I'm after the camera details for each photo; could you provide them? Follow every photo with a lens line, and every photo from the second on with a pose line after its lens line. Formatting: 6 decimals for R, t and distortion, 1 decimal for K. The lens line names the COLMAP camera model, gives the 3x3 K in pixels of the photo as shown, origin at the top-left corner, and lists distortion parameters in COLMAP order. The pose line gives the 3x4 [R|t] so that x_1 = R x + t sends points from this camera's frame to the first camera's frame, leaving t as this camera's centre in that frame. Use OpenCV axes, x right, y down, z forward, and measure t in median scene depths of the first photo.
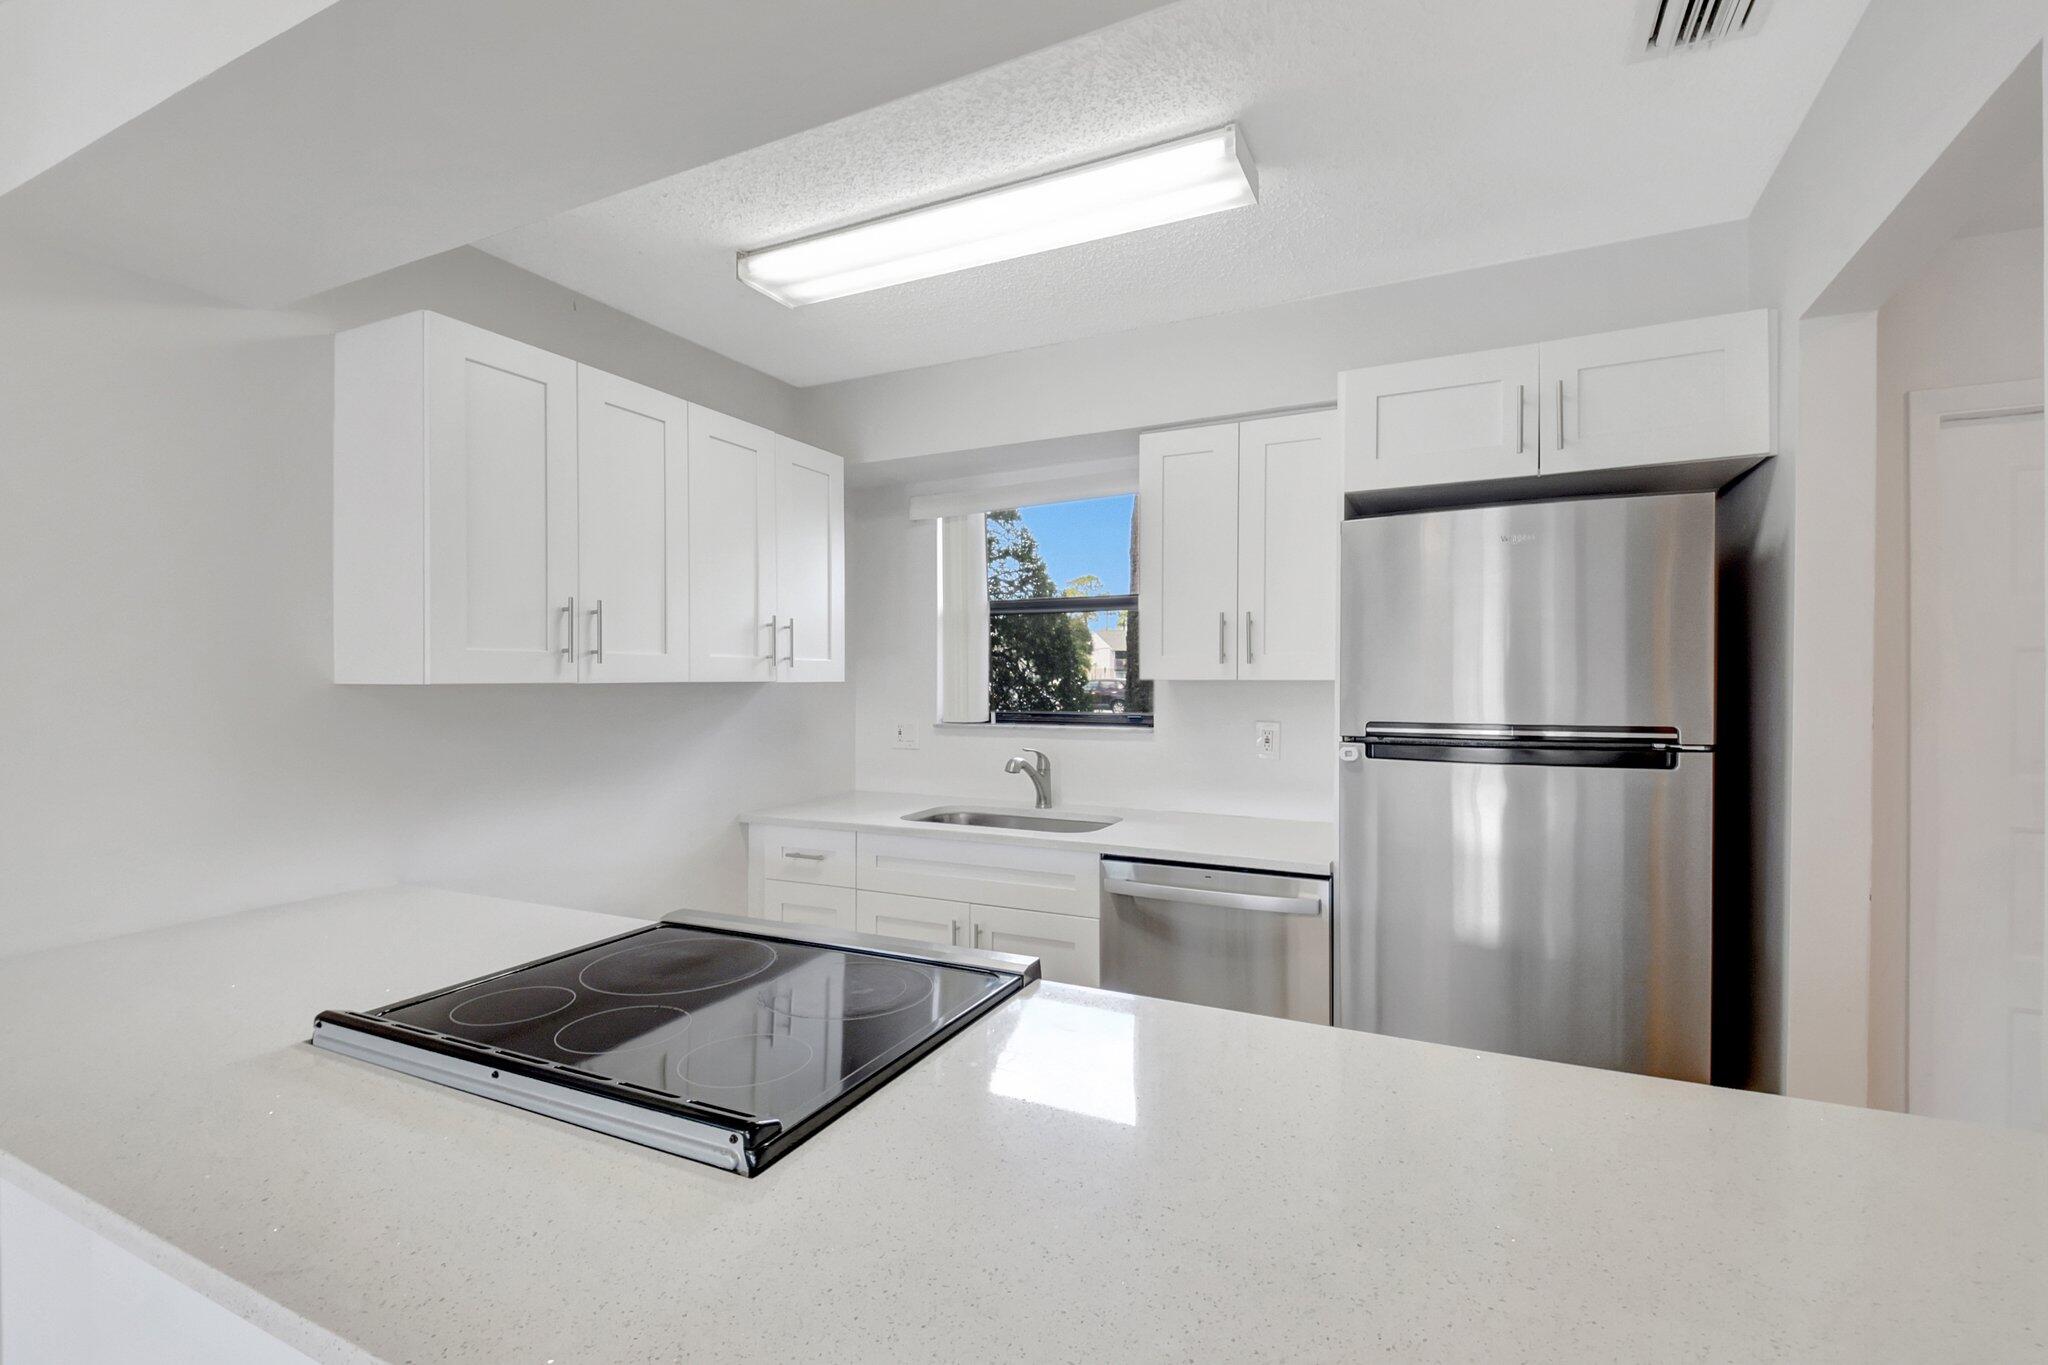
lens RADIAL K [[890.0, 0, 1015.1], [0, 890.0, 676.1], [0, 0, 1]] dist [-0.000880, -0.000286]
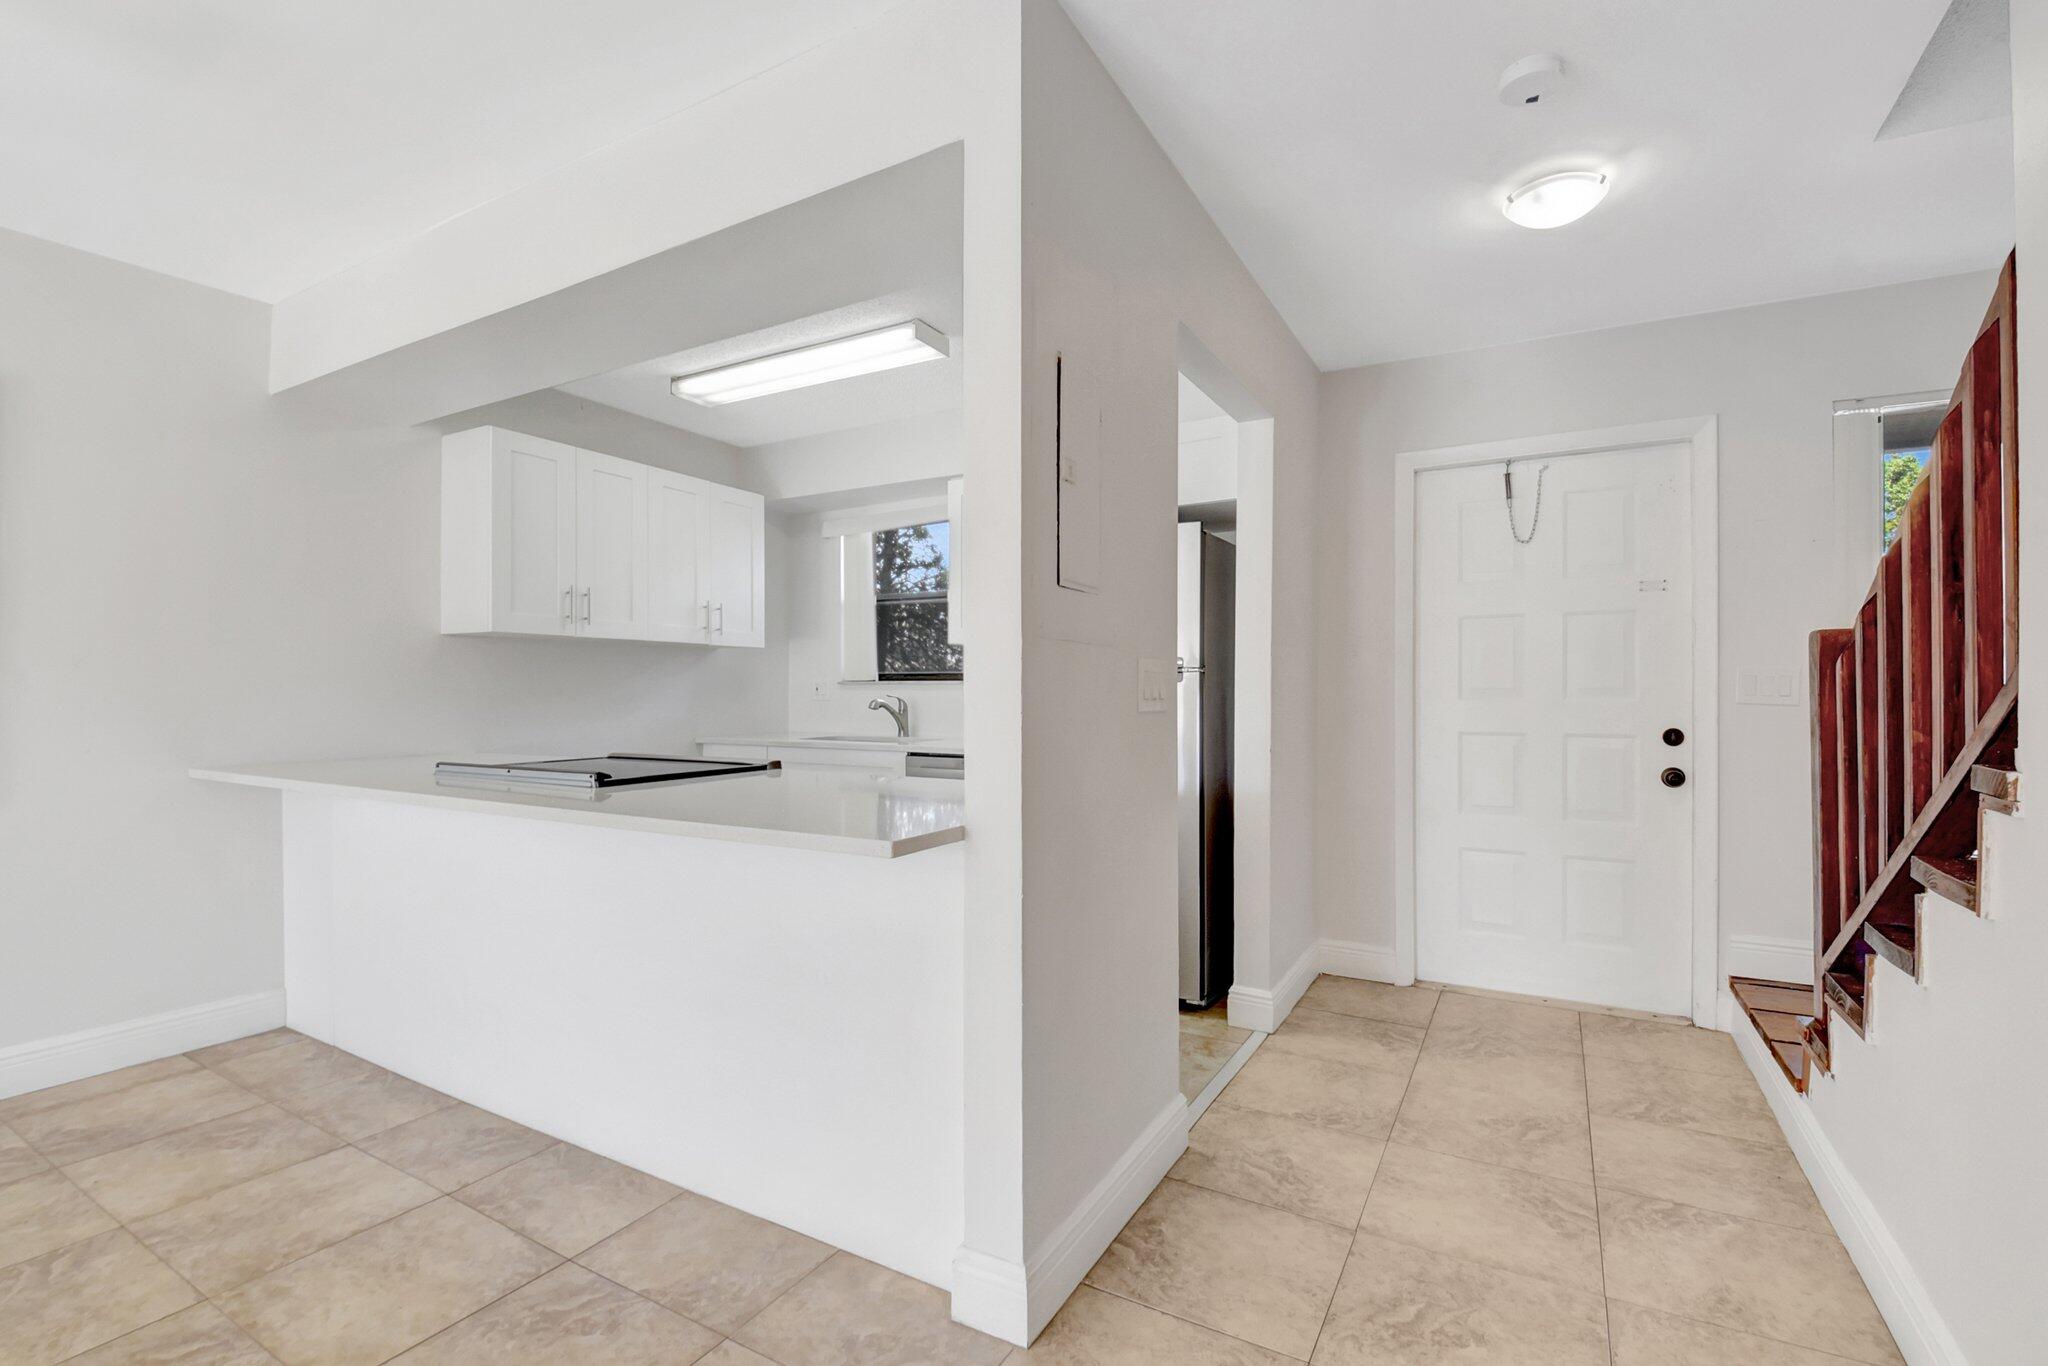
lens RADIAL K [[918.4, 0, 1016.0], [0, 918.4, 691.4], [0, 0, 1]] dist [-0.001839, -0.006060]
pose [[0.996872, 0.007580, -0.078672, 0.380403], [-0.007561, 0.999971, 0.000545, 0.082750], [0.078674, 0.000052, 0.996900, -0.533528]]
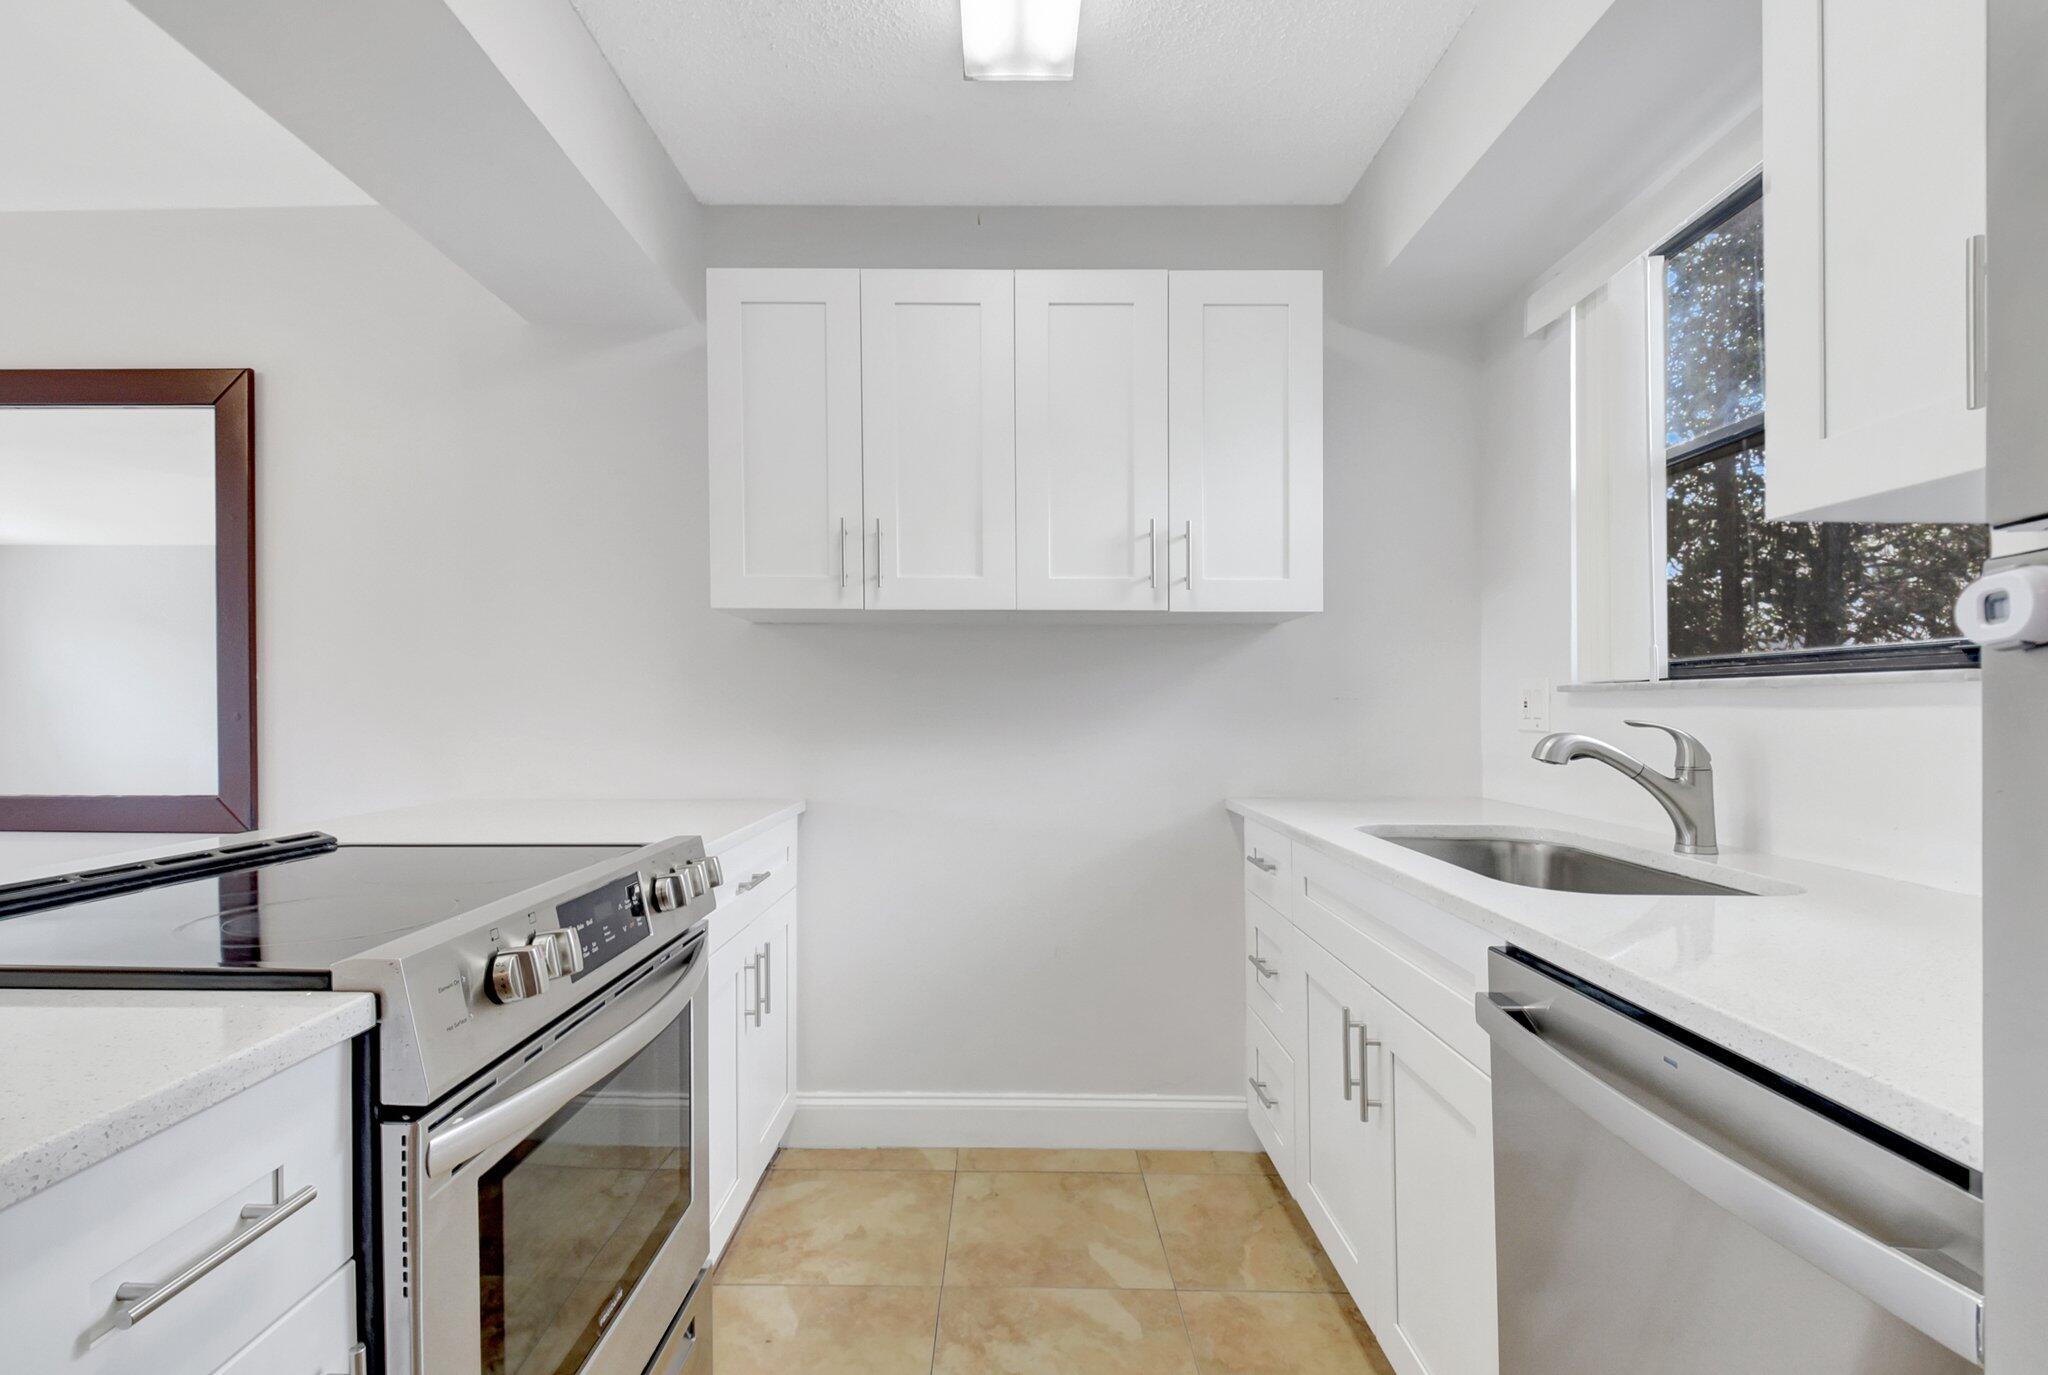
lens RADIAL K [[875.8, 0, 1013.9], [0, 875.8, 718.9], [0, 0, 1]] dist [0.040259, 0.000056]
pose [[0.427075, 0.005861, -0.904197, 0.332838], [-0.011032, 0.999938, 0.001271, 0.094658], [0.904149, 0.009432, 0.427113, 0.573661]]
